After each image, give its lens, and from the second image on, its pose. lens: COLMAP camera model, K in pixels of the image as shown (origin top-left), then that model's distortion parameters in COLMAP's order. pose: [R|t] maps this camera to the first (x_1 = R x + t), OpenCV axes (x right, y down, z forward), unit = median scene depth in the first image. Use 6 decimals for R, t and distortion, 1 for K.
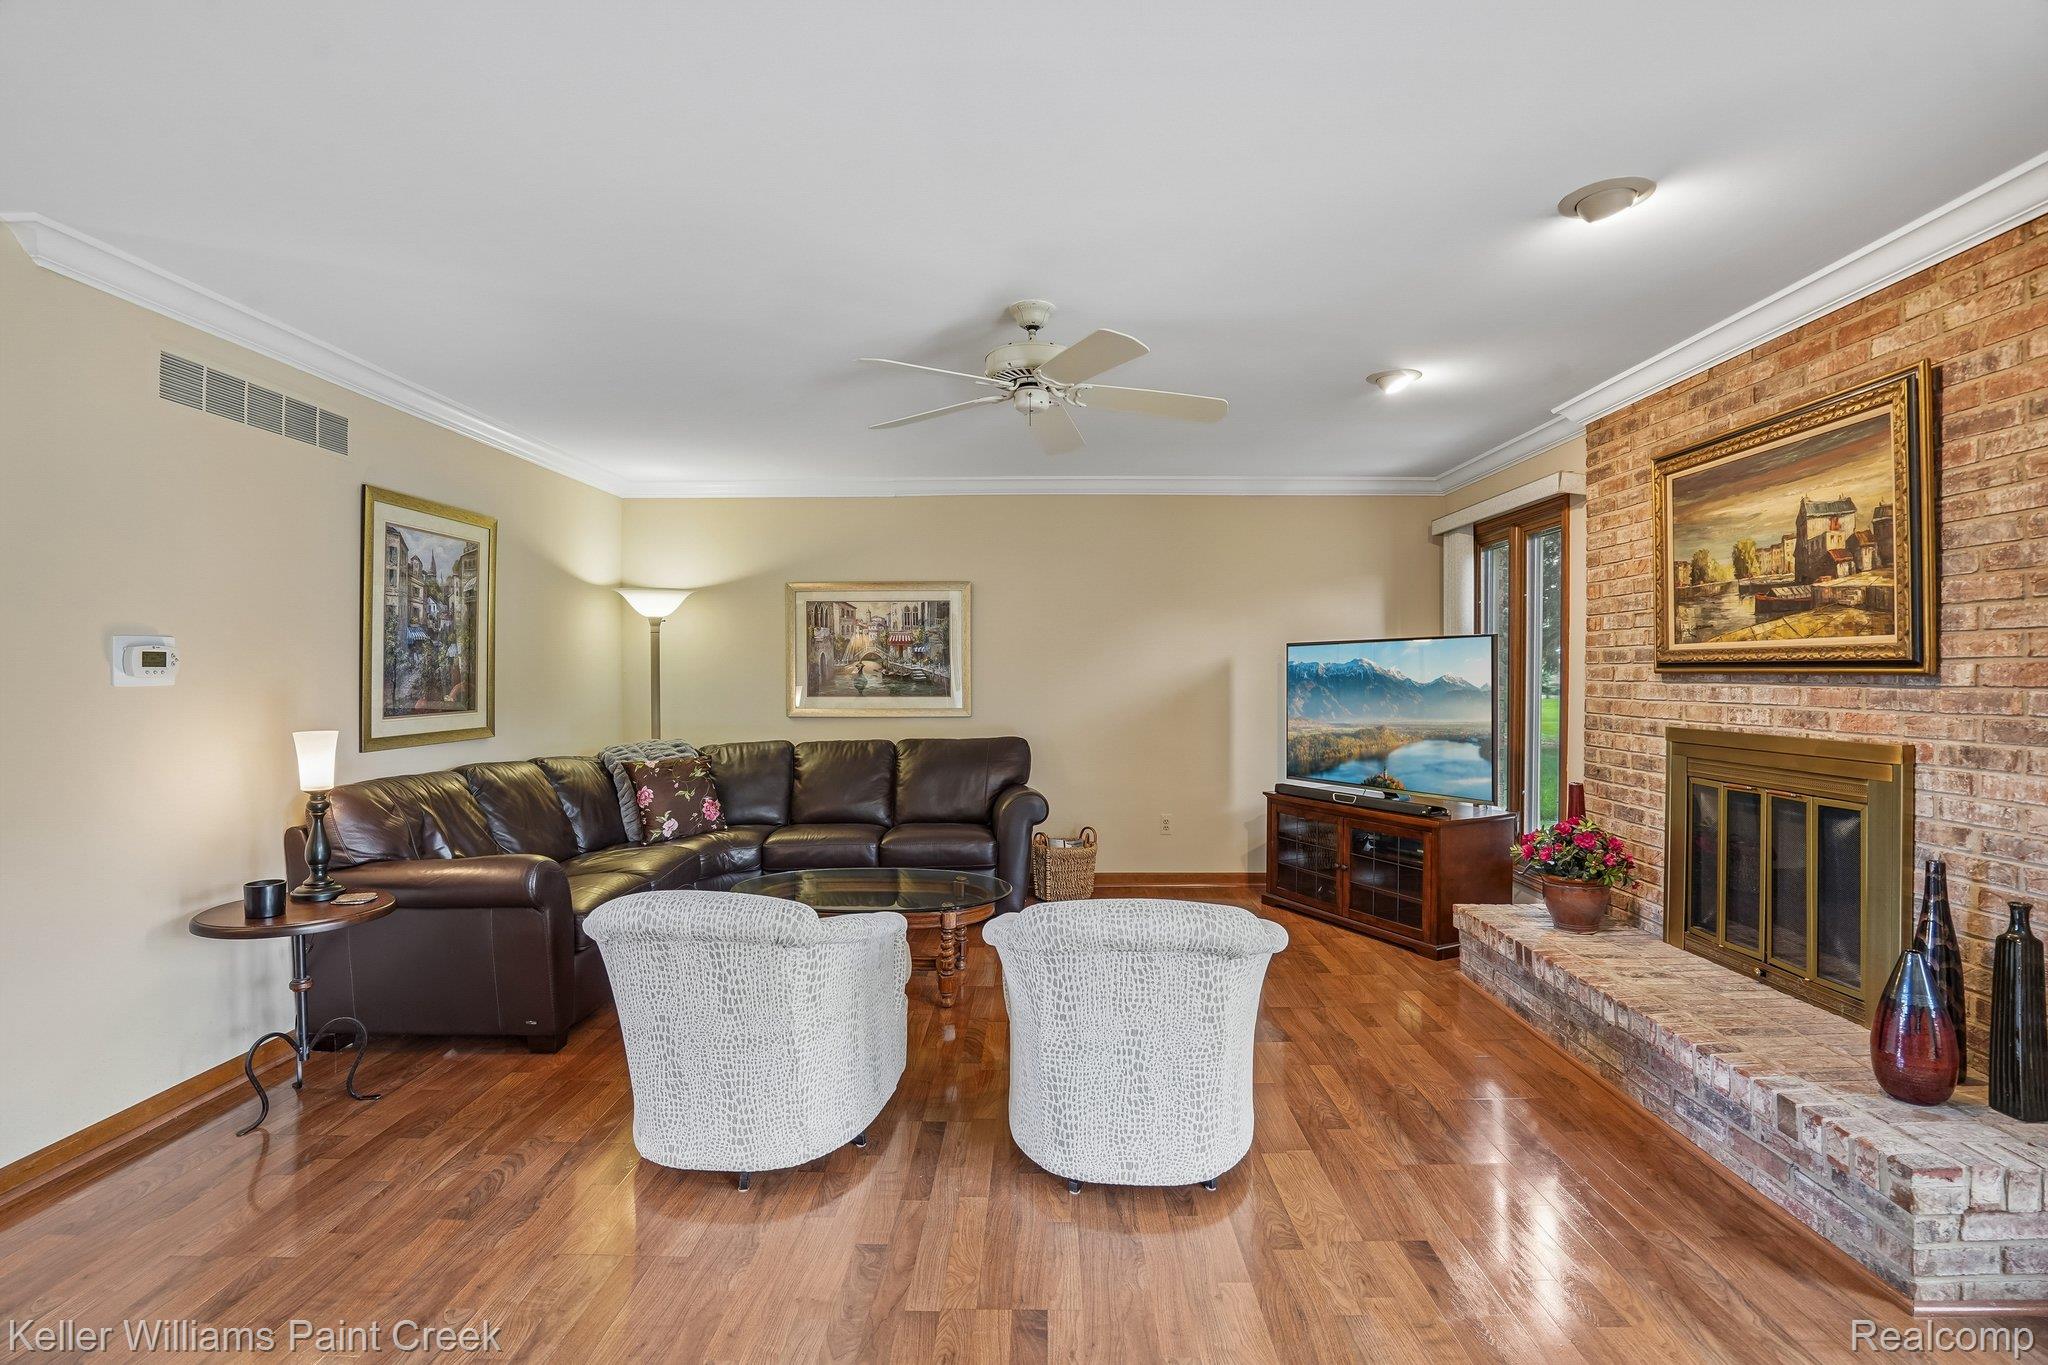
lens RADIAL K [[950.6, 0, 1027.9], [0, 950.6, 678.2], [0, 0, 1]] dist [-0.045995, 0.015212]
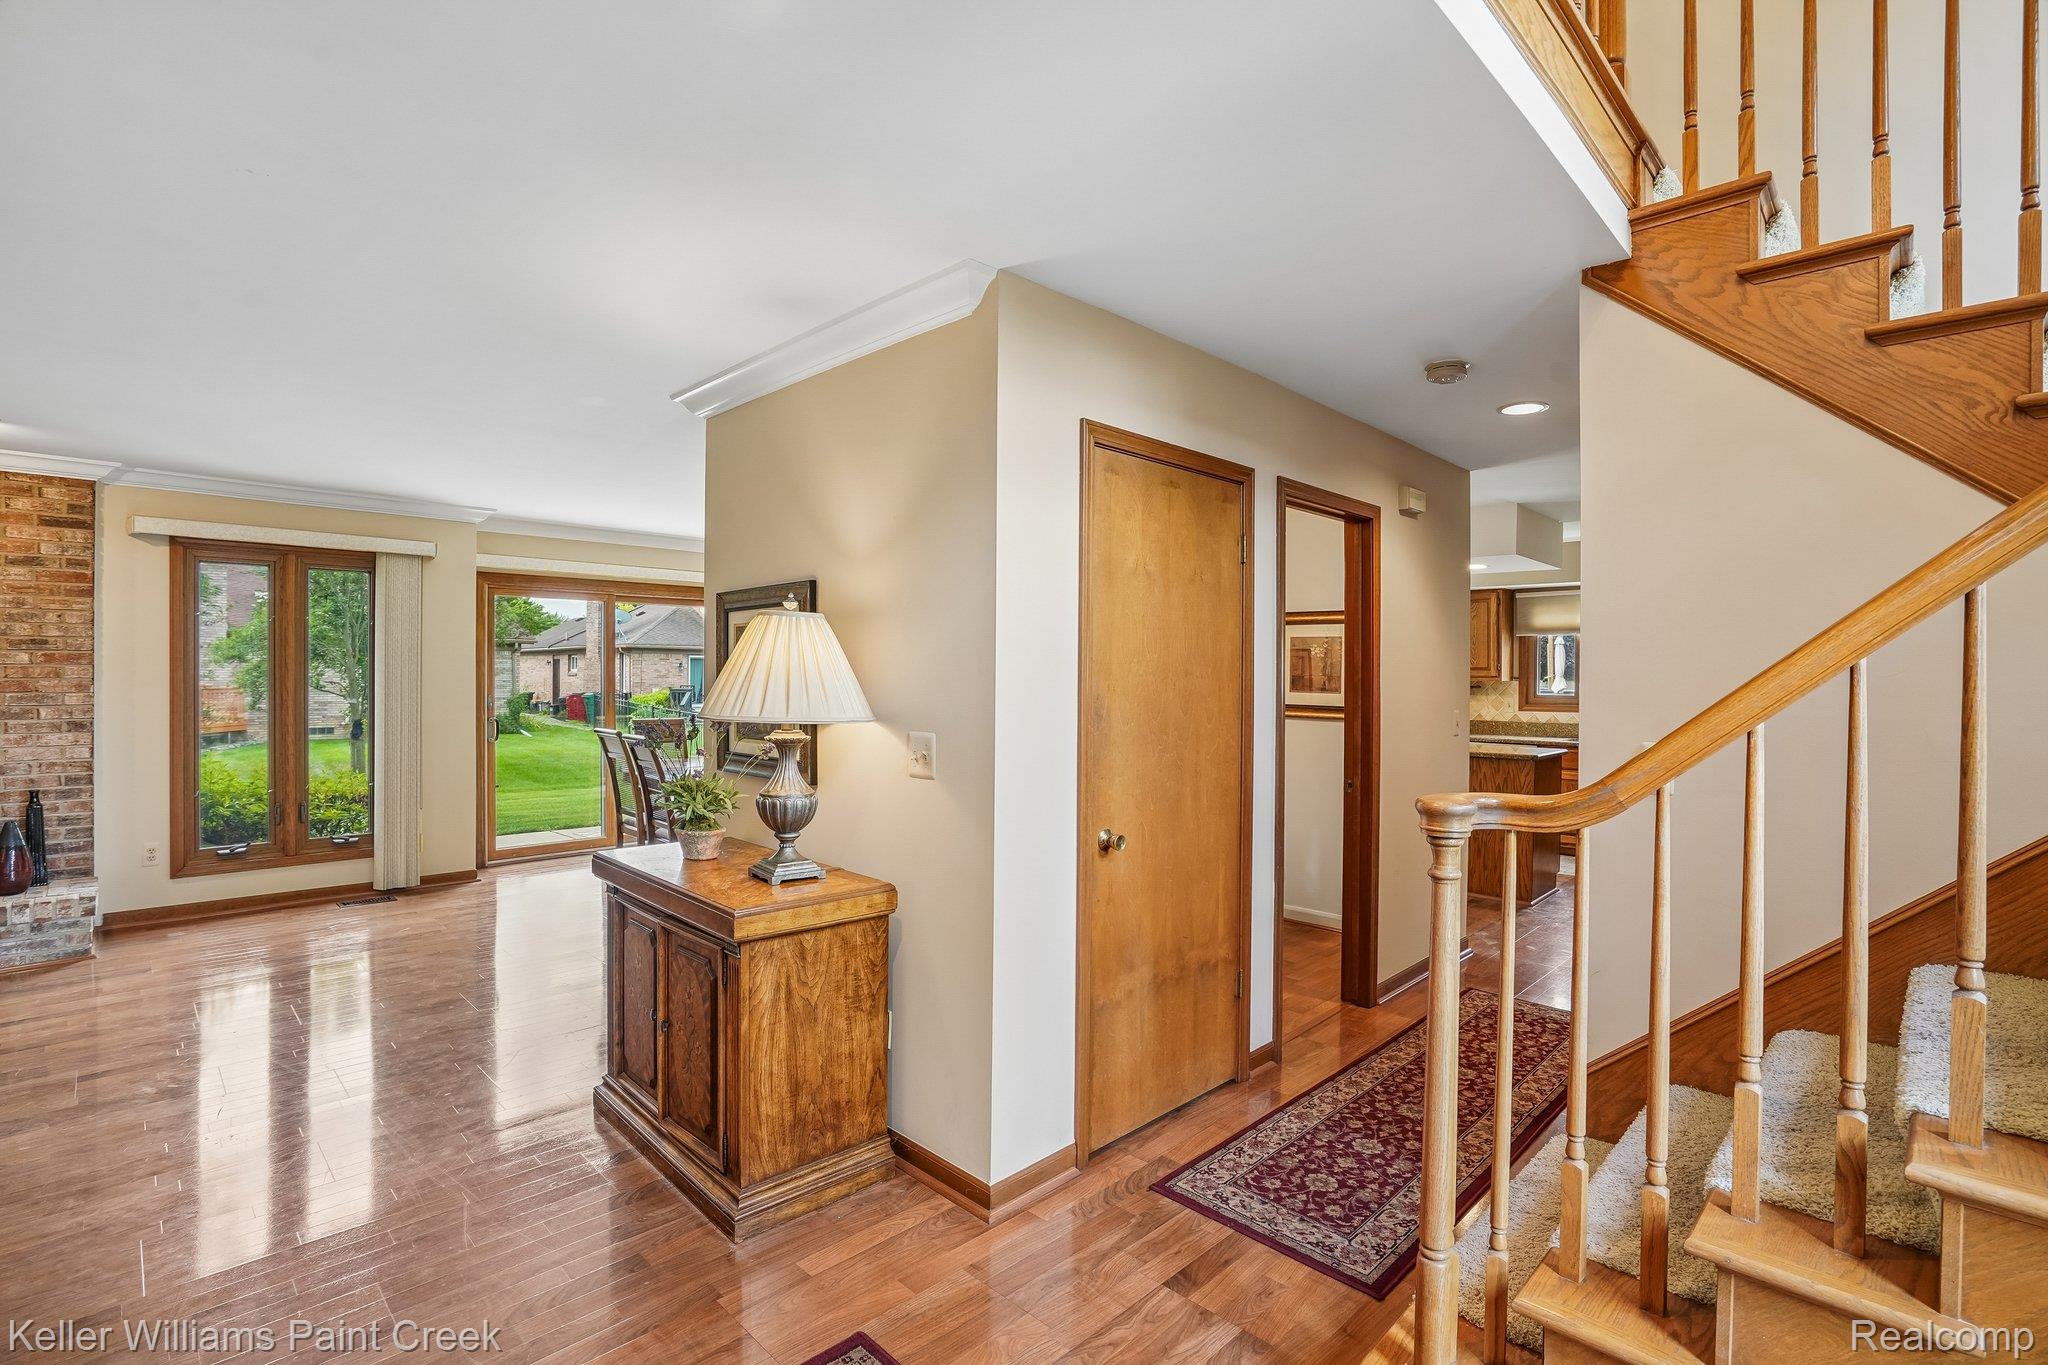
lens RADIAL K [[950.6, 0, 1015.6], [0, 950.6, 680.1], [0, 0, 1]] dist [-0.045995, 0.015212]
pose [[-0.709611, -0.006237, 0.704566, -1.194283], [-0.000515, 0.999965, 0.008333, -0.021288], [-0.704593, 0.005550, -0.709590, 0.505166]]
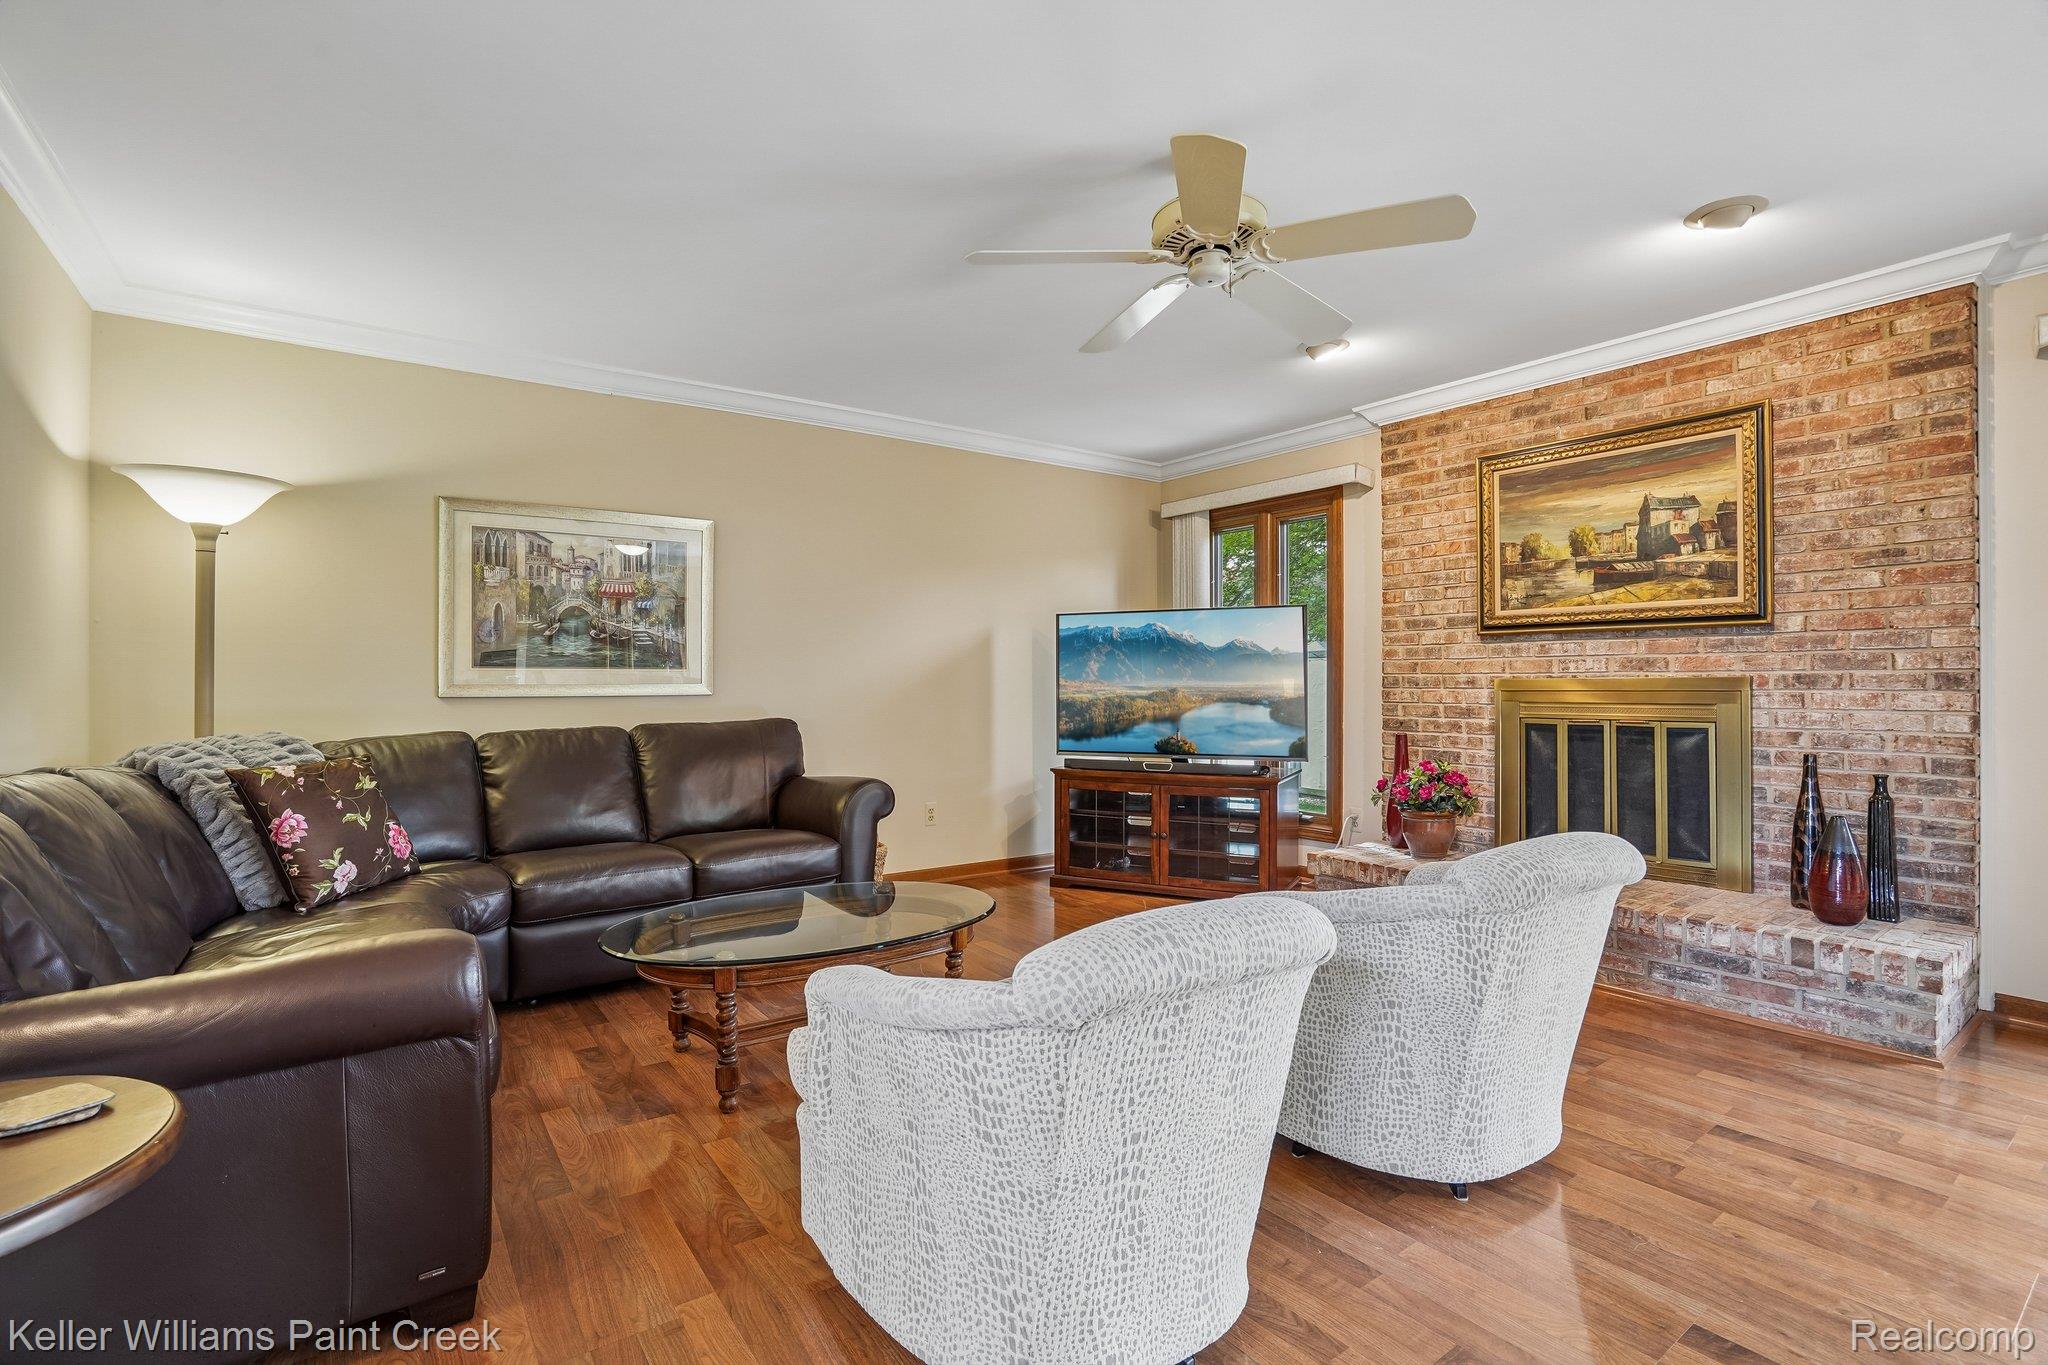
lens RADIAL K [[950.6, 0, 1034.7], [0, 950.6, 677.1], [0, 0, 1]] dist [-0.045995, 0.015212]
pose [[0.797257, 0.001548, 0.603639, -0.489530], [0.005148, 0.999943, -0.009363, 0.053946], [-0.603619, 0.010573, 0.797203, 0.357460]]
